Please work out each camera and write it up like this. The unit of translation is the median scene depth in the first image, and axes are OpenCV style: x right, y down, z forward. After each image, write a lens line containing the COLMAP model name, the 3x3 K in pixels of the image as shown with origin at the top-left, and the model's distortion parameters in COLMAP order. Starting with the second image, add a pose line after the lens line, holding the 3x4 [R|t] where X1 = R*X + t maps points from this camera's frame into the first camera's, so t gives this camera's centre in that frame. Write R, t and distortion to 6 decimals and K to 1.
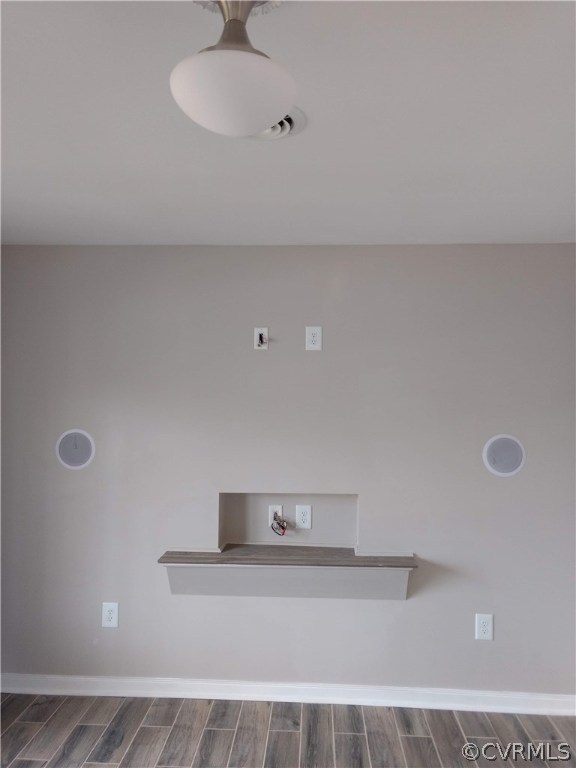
lens RADIAL K [[596.9, 0, 290.9], [0, 596.9, 383.8], [0, 0, 1]] dist [0.029868, 0.007410]
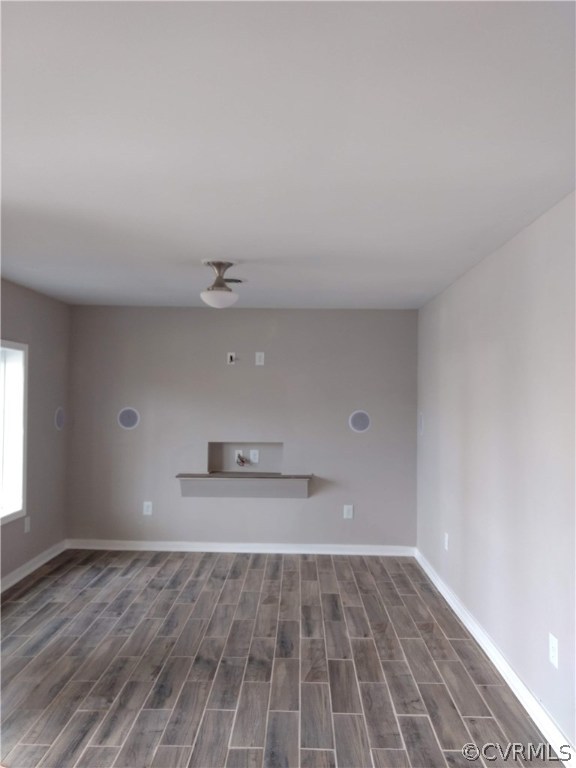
lens RADIAL K [[605.6, 0, 288.1], [0, 605.6, 370.7], [0, 0, 1]] dist [-0.031470, 0.098428]
pose [[0.999493, 0.008208, 0.030774, 0.067979], [-0.007945, 0.999931, -0.008681, -0.022132], [-0.030843, 0.008432, 0.999489, -0.886151]]
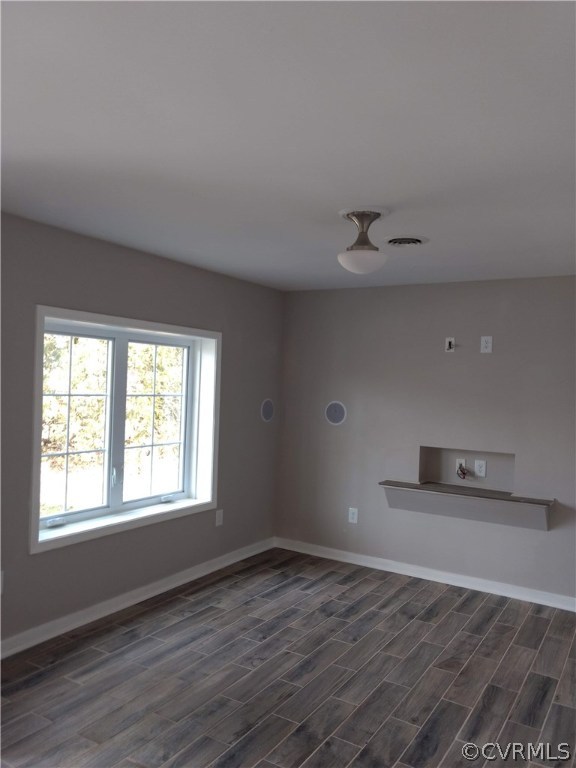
lens RADIAL K [[596.9, 0, 290.9], [0, 596.9, 383.8], [0, 0, 1]] dist [0.029868, 0.007410]
pose [[0.880416, 0.026563, -0.473457, 0.318473], [-0.017298, 0.999564, 0.023913, -0.008124], [0.473886, -0.012864, 0.880492, -0.517797]]
